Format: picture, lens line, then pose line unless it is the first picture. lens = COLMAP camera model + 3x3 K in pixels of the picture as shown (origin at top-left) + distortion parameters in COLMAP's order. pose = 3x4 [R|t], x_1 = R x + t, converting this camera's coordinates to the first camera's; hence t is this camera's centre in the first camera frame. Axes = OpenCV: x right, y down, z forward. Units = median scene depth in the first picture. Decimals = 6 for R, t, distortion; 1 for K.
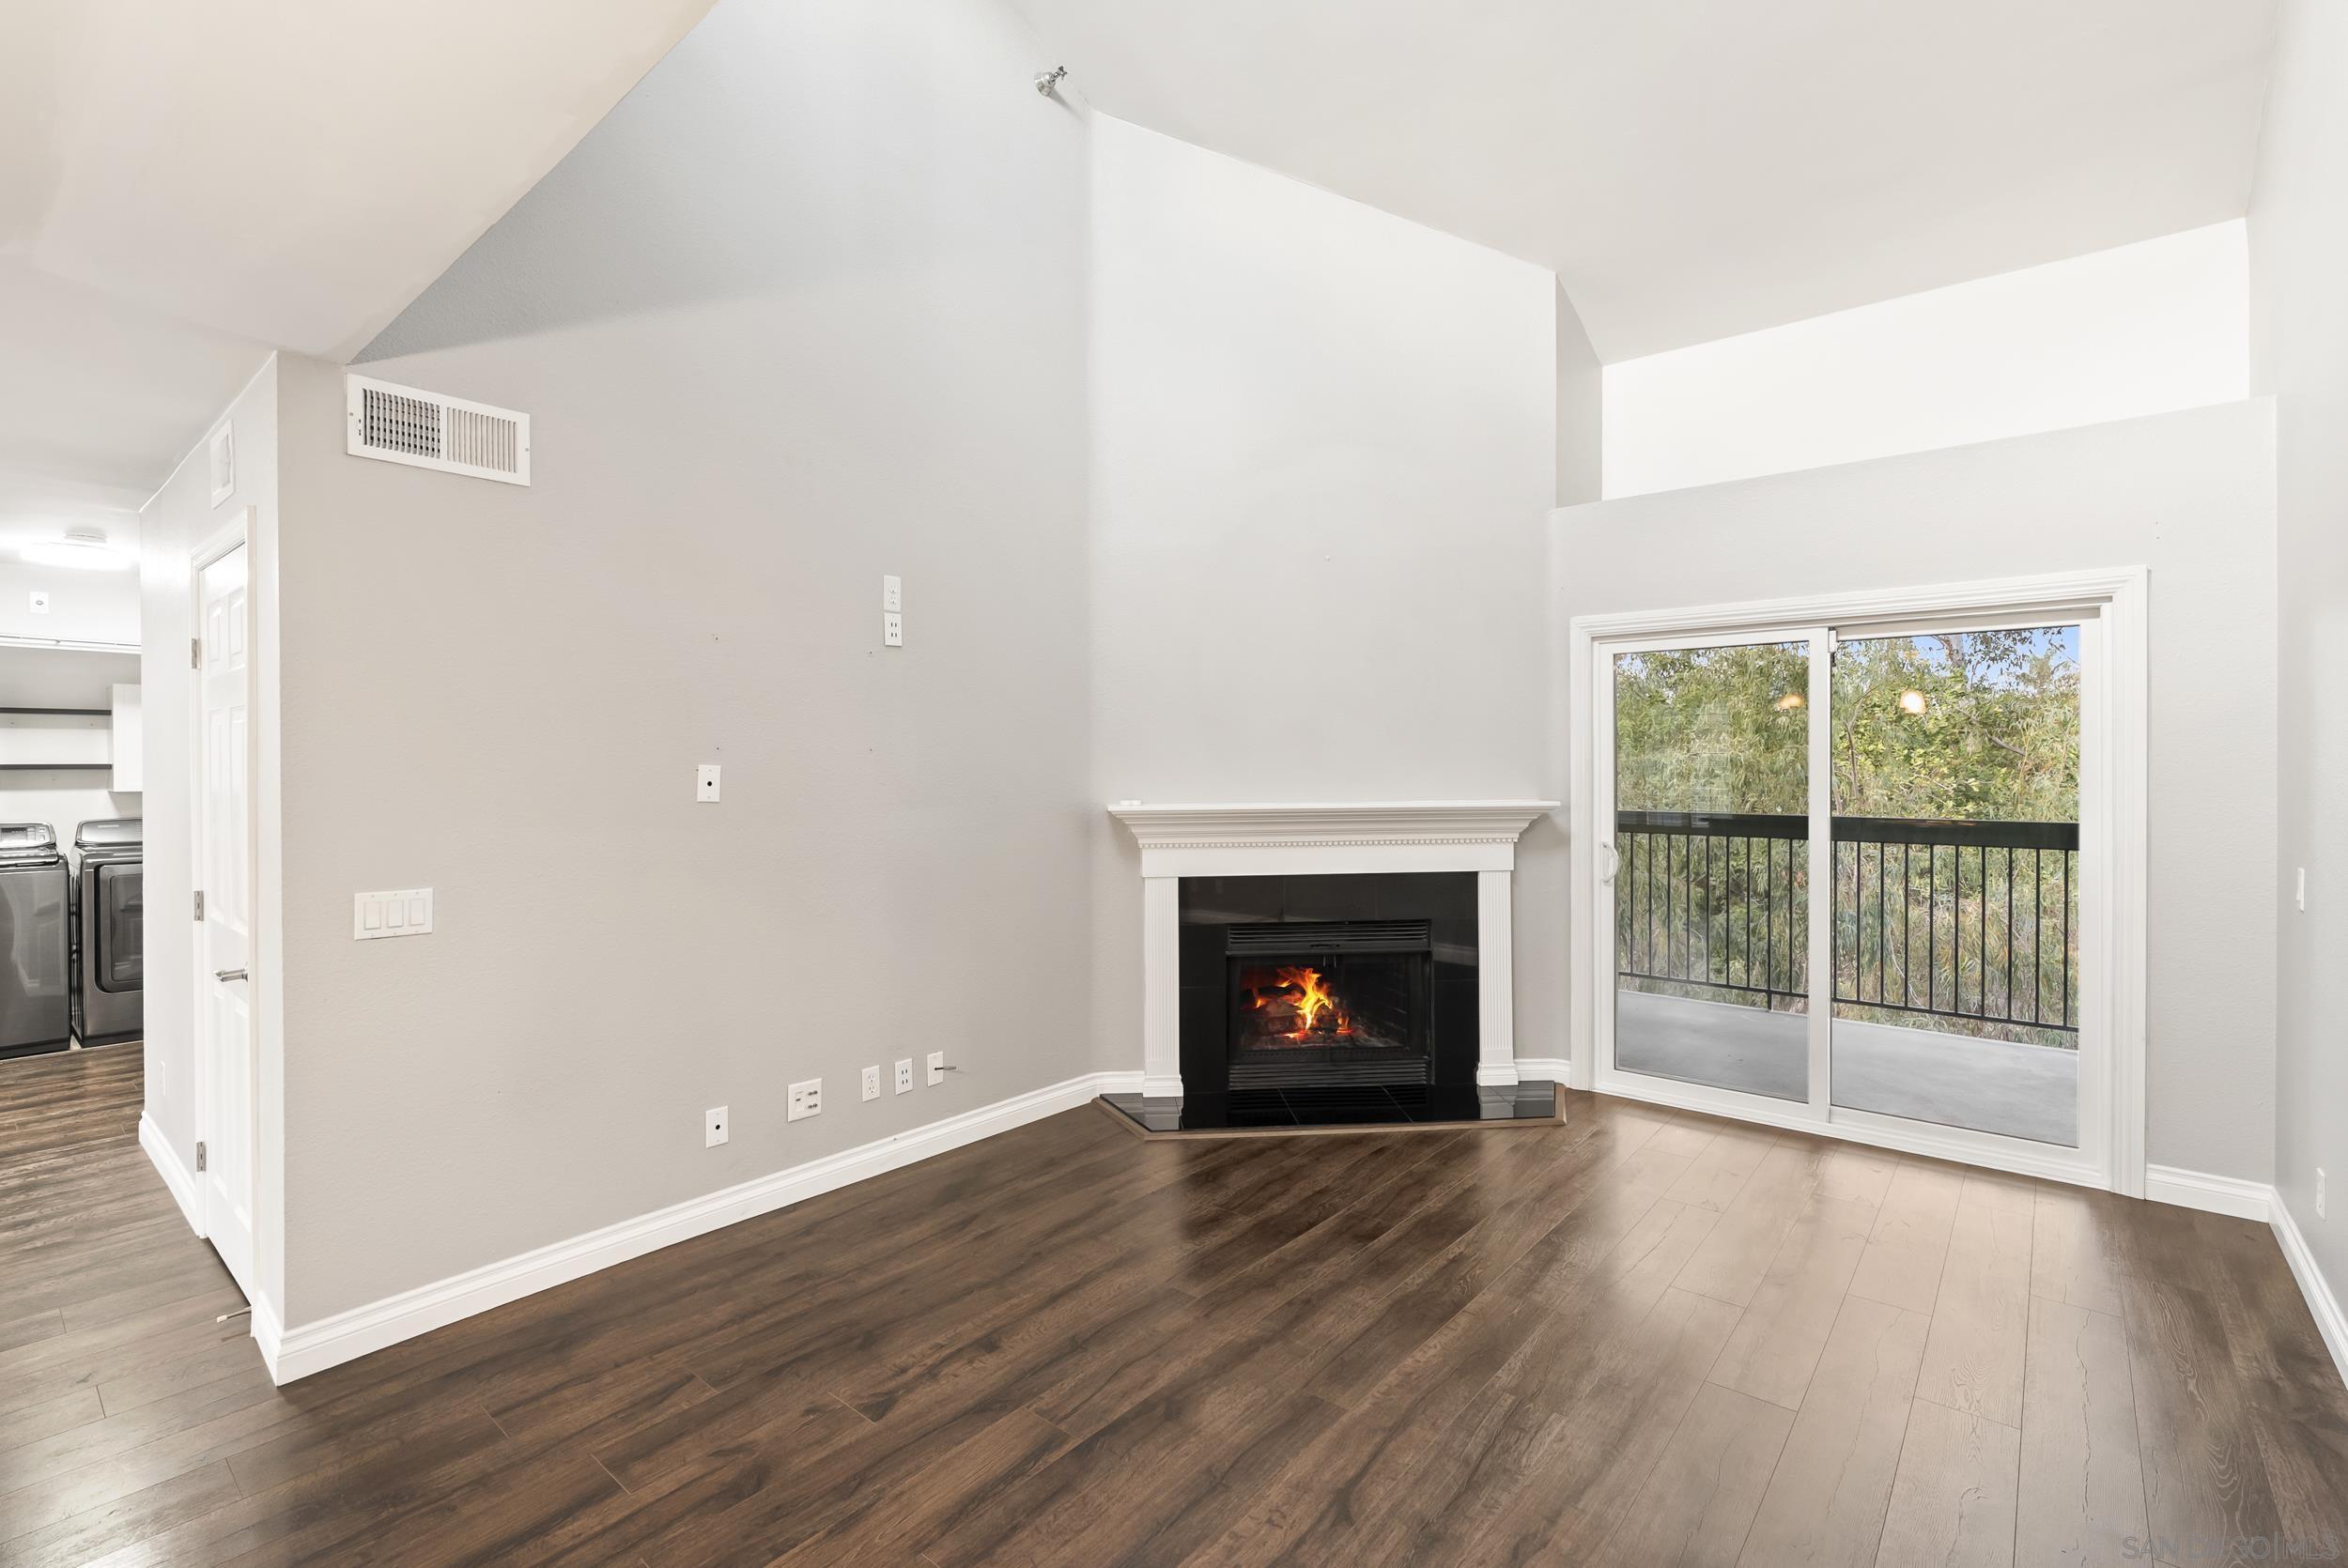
lens RADIAL K [[1057.0, 0, 1170.9], [0, 1057.0, 773.6], [0, 0, 1]] dist [-0.011352, 0.004818]
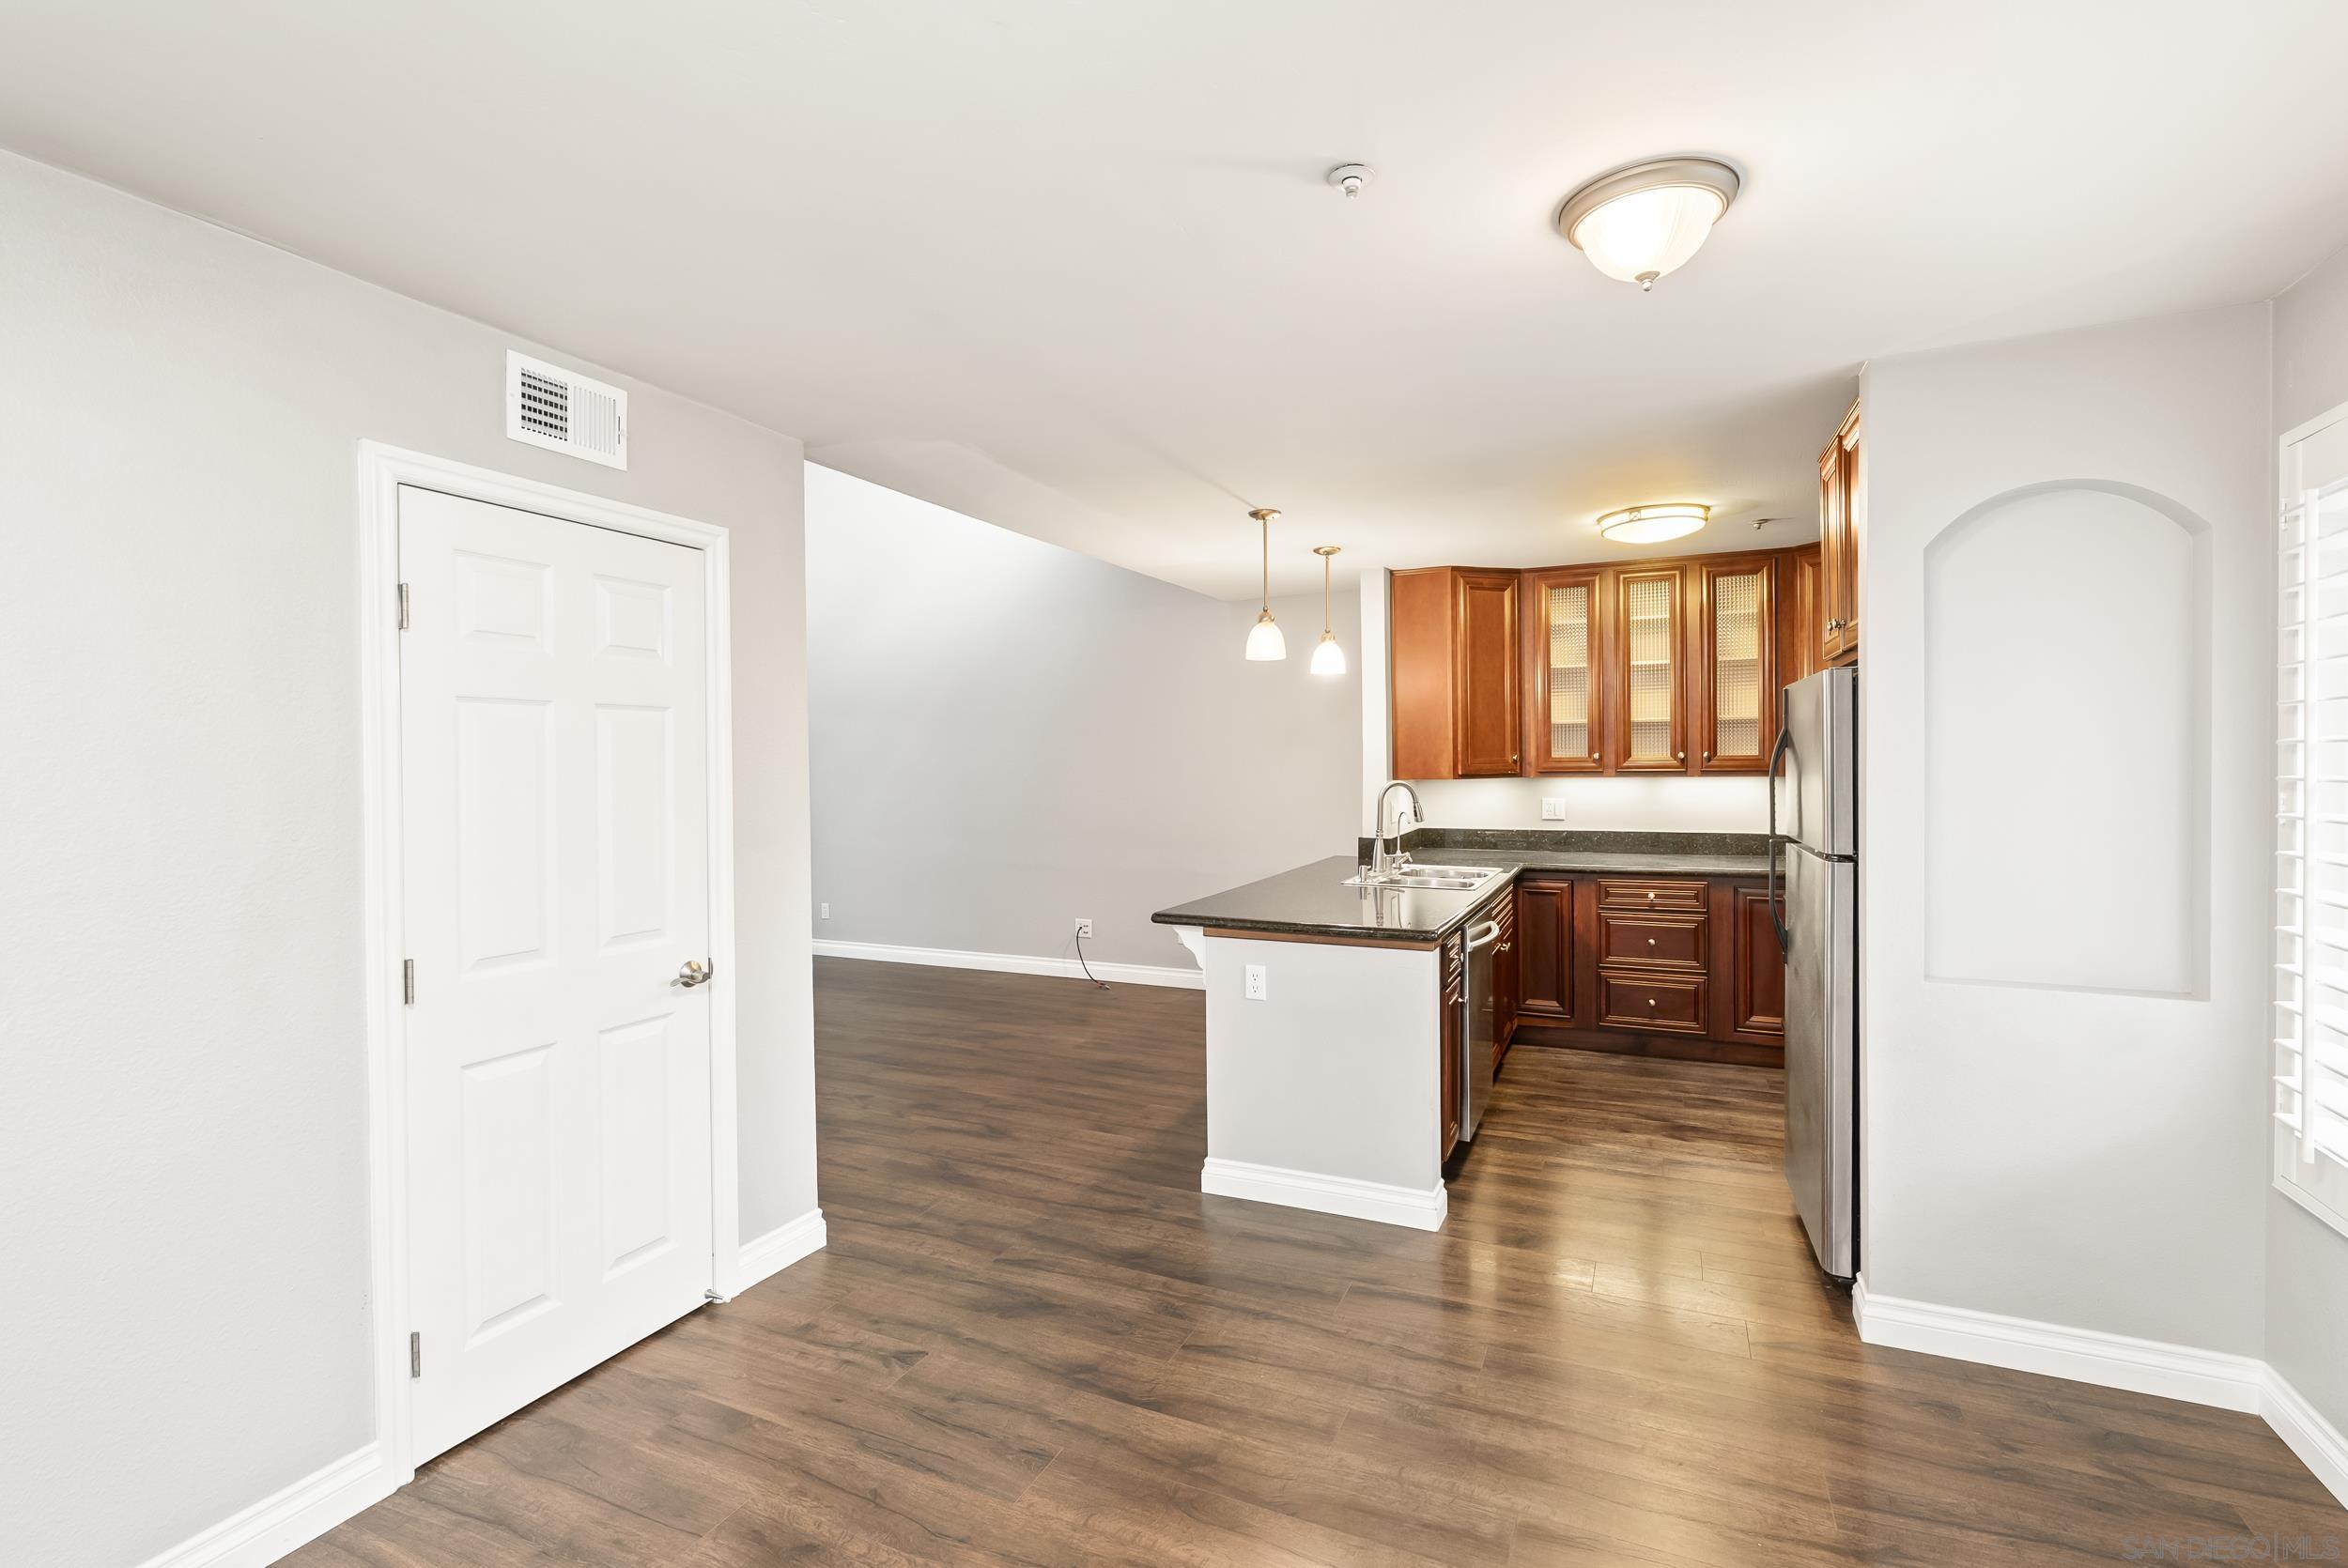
lens RADIAL K [[1057.0, 0, 1170.9], [0, 1057.0, 773.6], [0, 0, 1]] dist [-0.011352, 0.004818]
pose [[-0.263802, -0.007026, 0.964551, -1.057435], [0.019868, 0.999722, 0.012716, -0.004385], [-0.964372, 0.022518, -0.263589, 0.437083]]
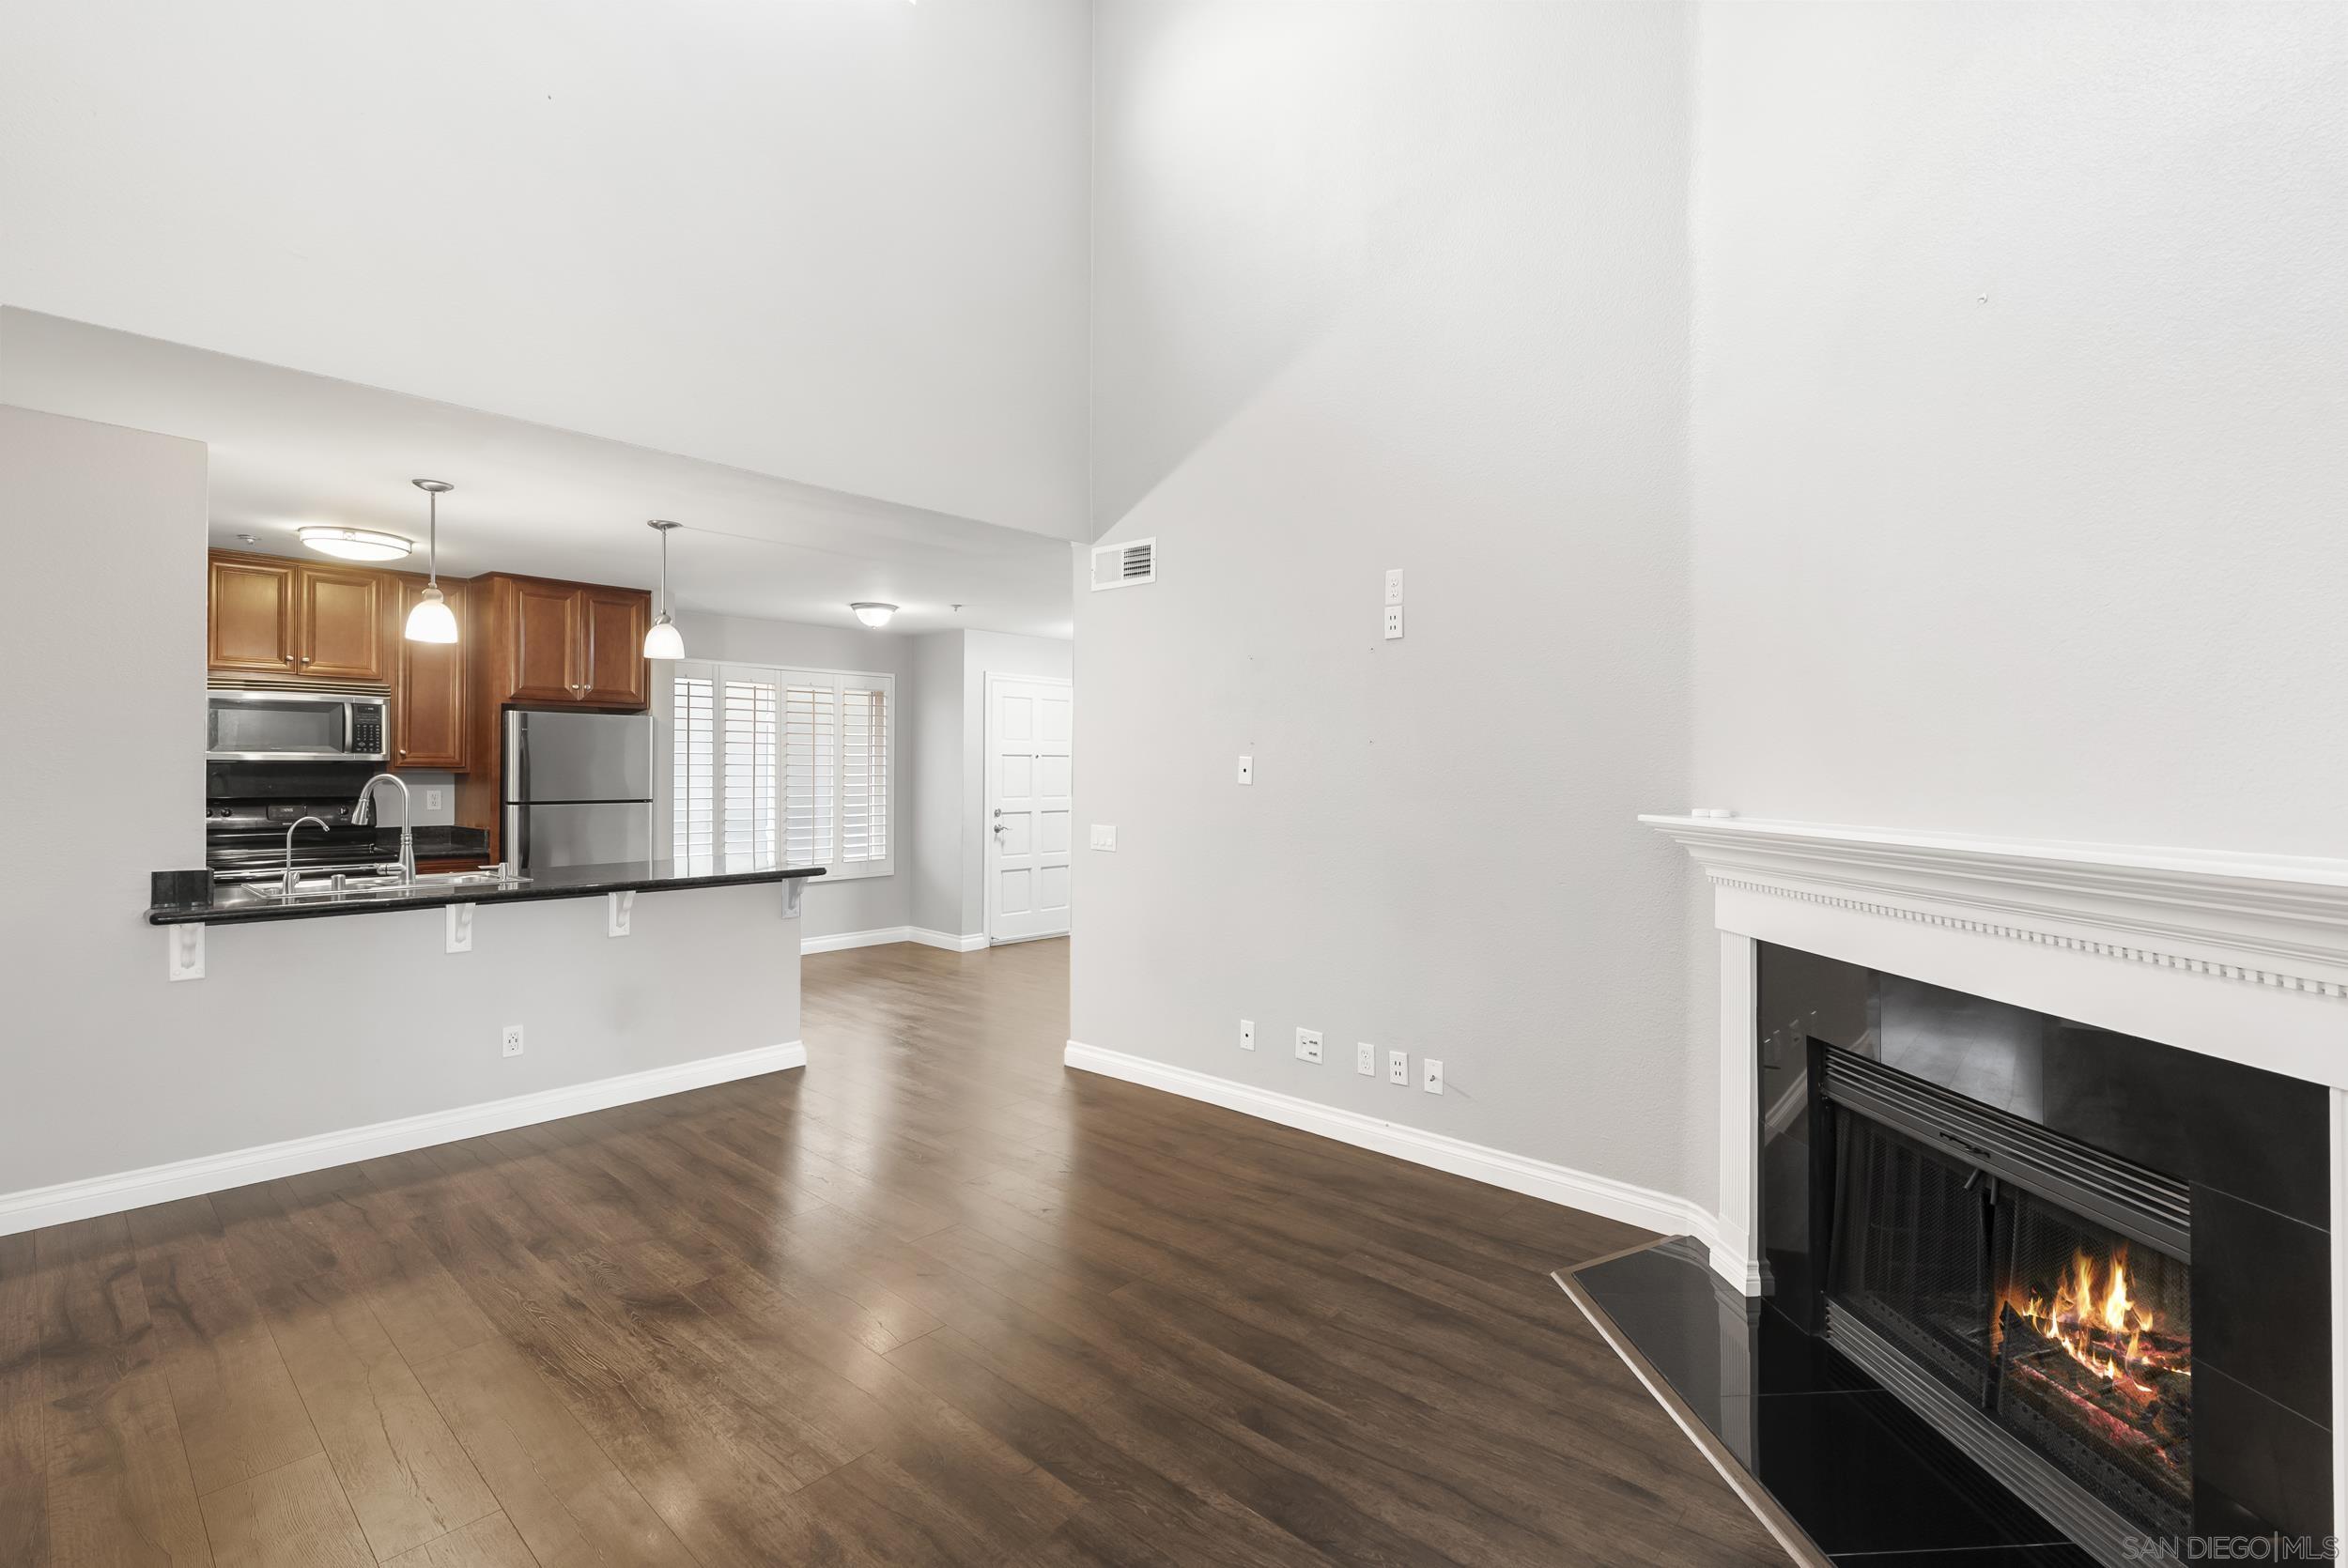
lens RADIAL K [[1057.0, 0, 1170.9], [0, 1057.0, 773.6], [0, 0, 1]] dist [-0.011352, 0.004818]
pose [[-0.034909, 0.008078, -0.999358, 0.555688], [-0.014487, 0.999858, 0.008589, 0.002323], [0.999285, 0.014778, -0.034787, 0.604446]]
